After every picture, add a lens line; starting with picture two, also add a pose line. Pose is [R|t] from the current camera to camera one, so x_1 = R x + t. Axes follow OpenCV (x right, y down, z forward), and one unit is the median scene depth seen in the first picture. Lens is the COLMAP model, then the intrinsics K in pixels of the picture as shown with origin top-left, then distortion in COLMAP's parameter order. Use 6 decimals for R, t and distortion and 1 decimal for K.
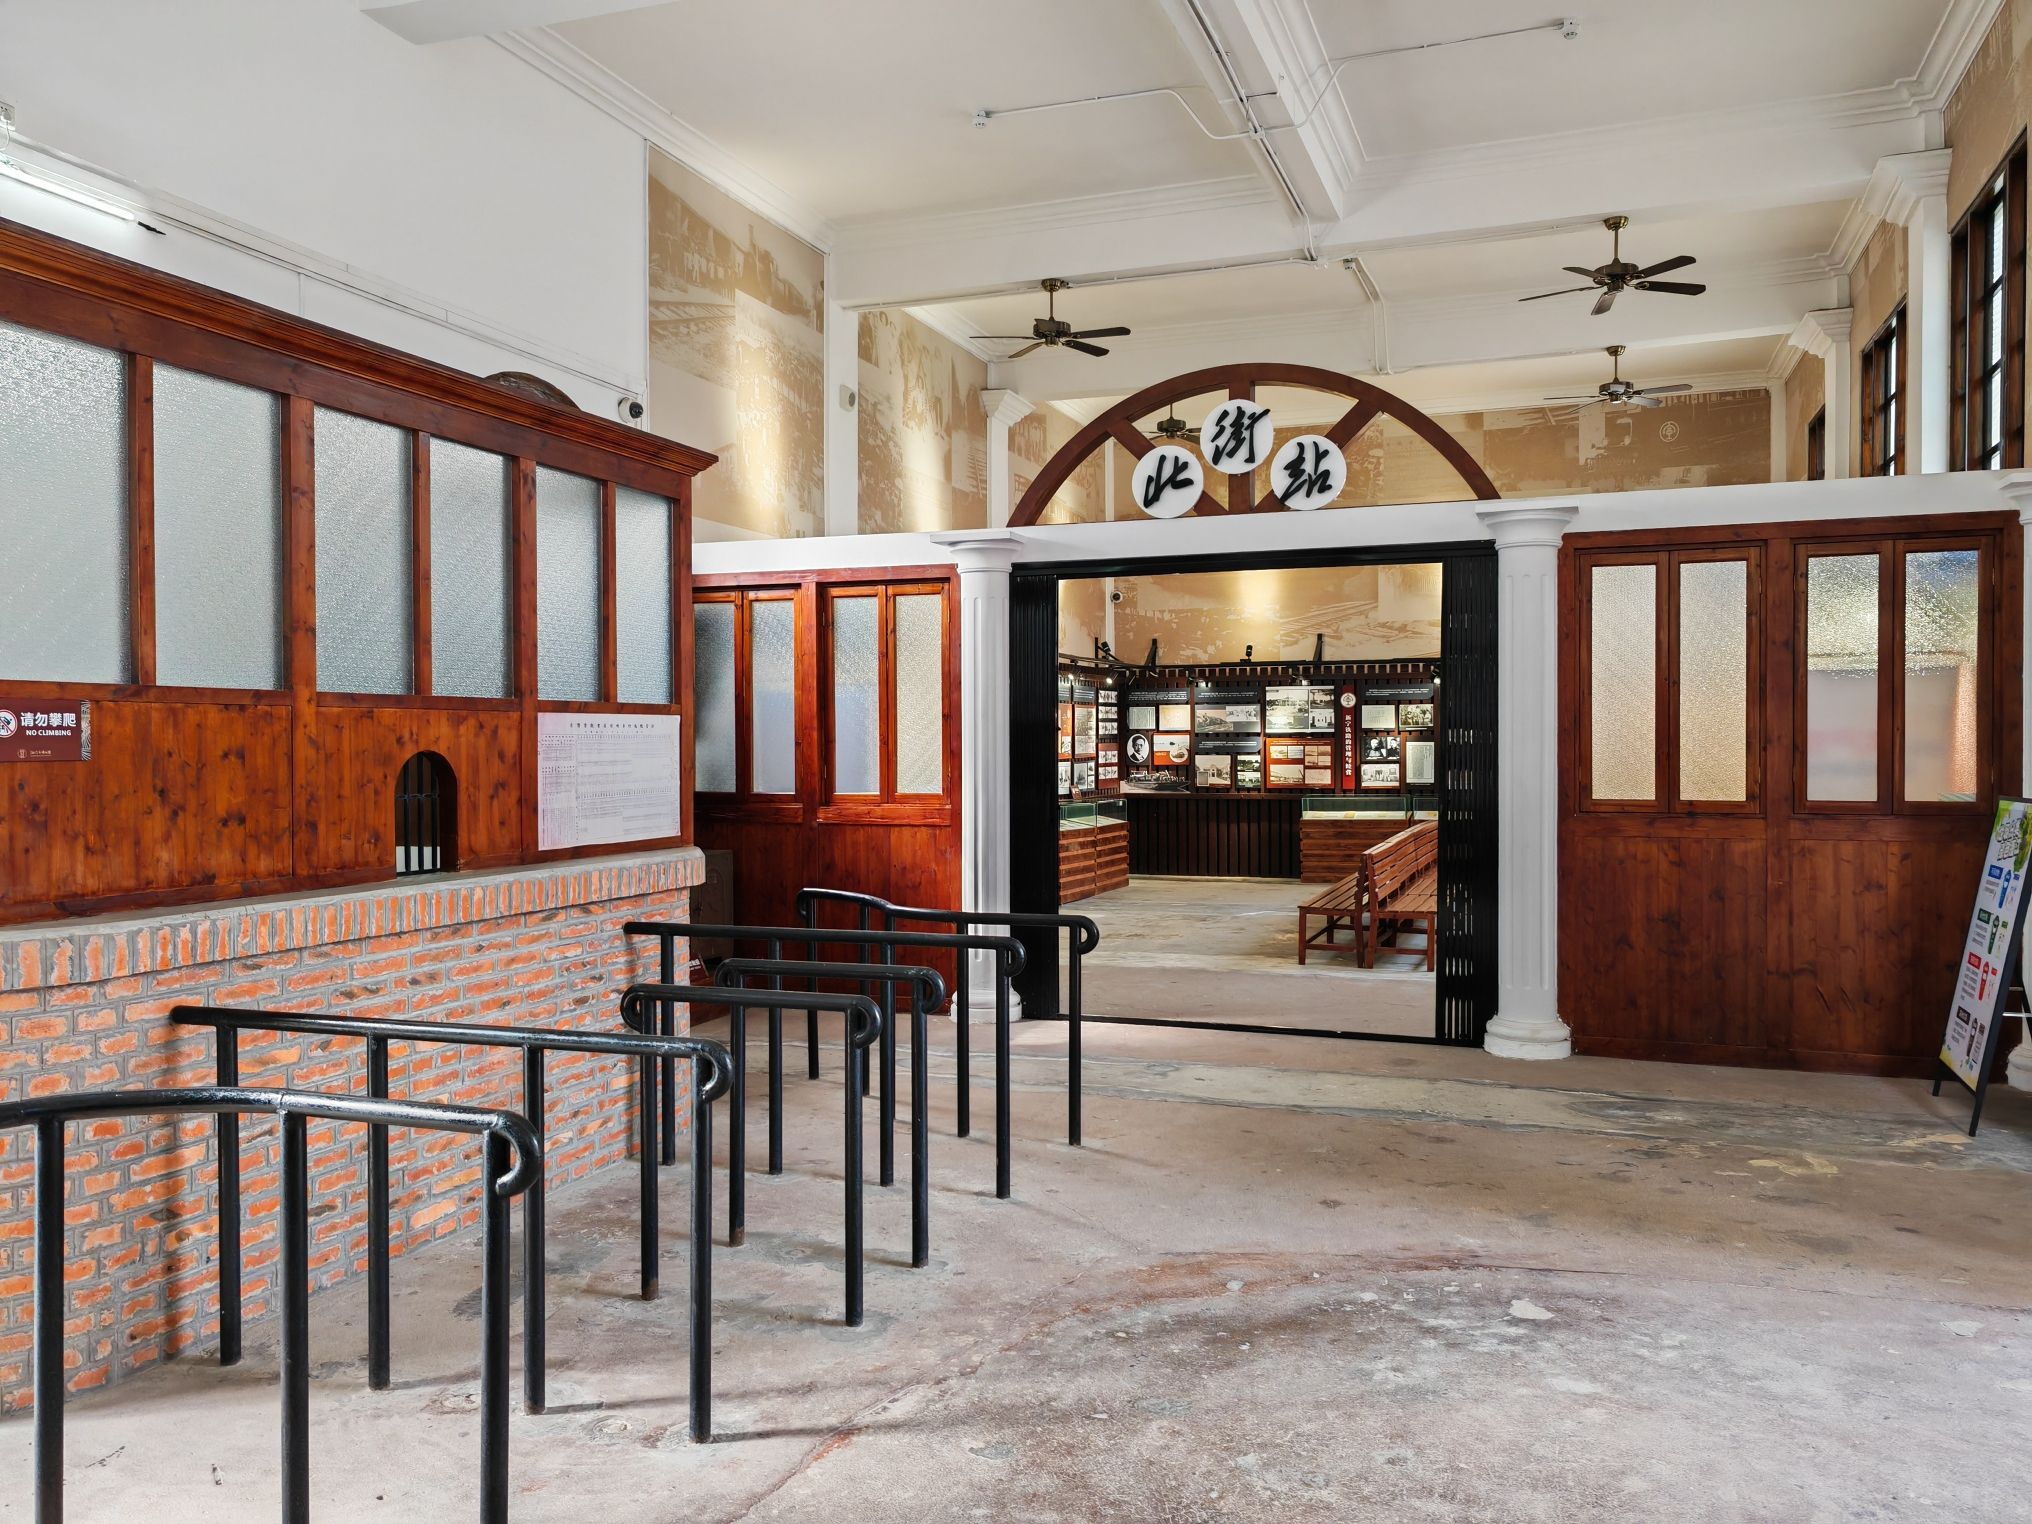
lens RADIAL K [[1555.8, 0, 1016.0], [0, 1555.8, 762.0], [0, 0, 1]] dist [0.031554, -0.013109]
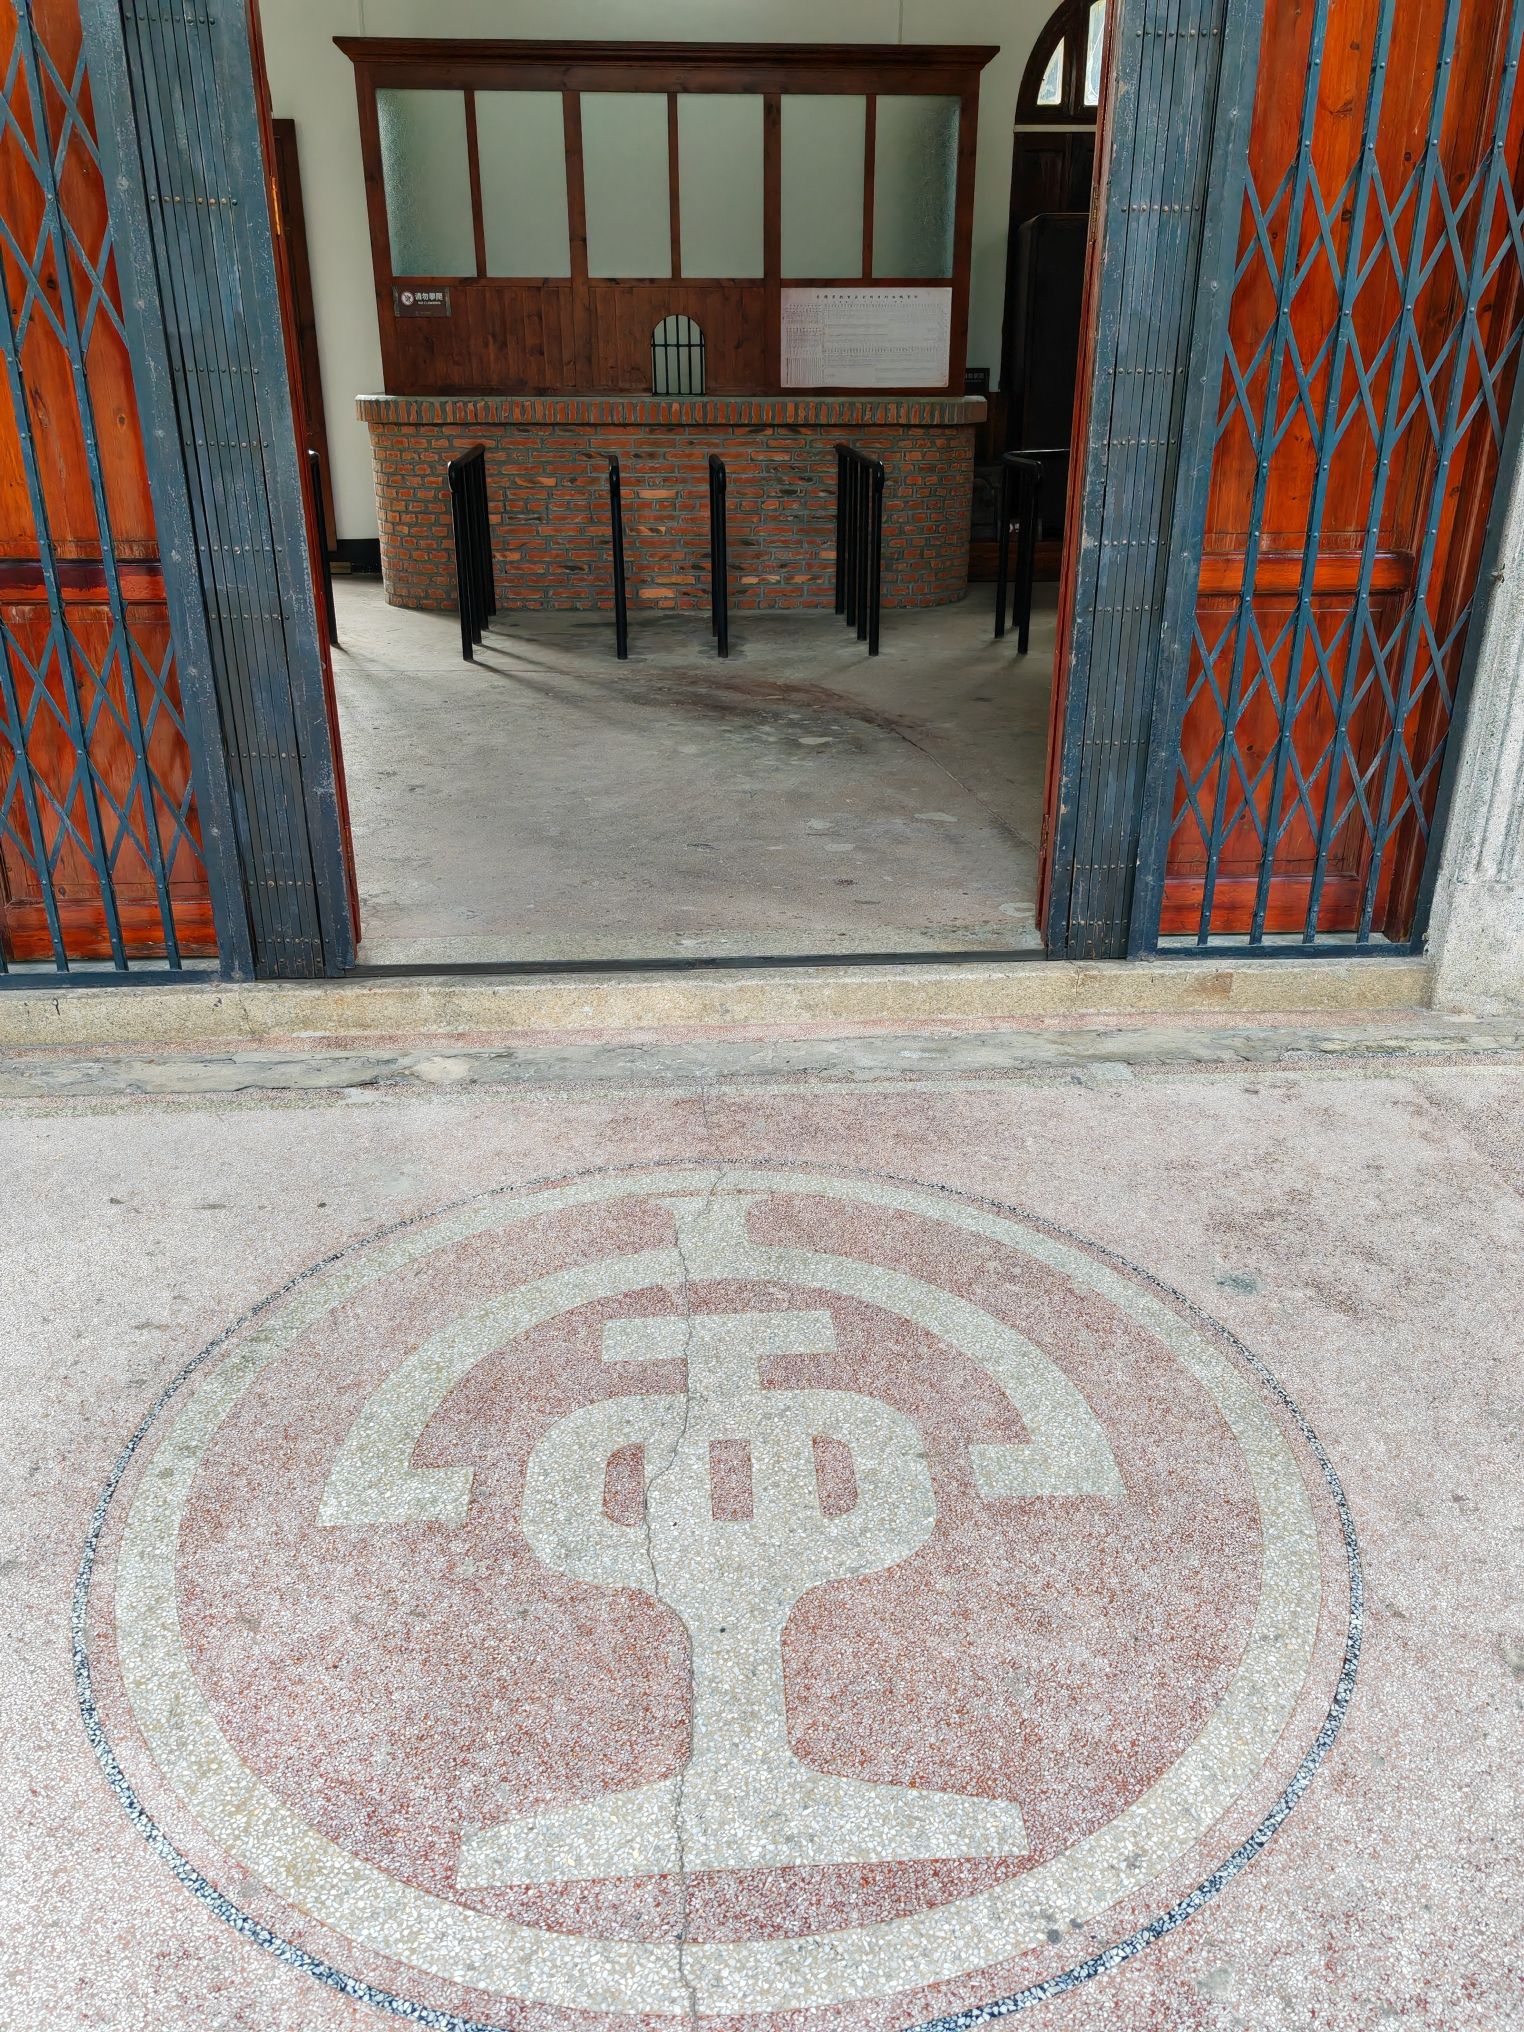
lens RADIAL K [[1555.8, 0, 762.0], [0, 1555.8, 1016.0], [0, 0, 1]] dist [0.031554, -0.013109]
pose [[0.405121, 0.359938, -0.840429, 1.509466], [-0.012548, 0.921345, 0.388544, 0.036526], [0.914177, -0.146861, 0.377773, 0.381909]]
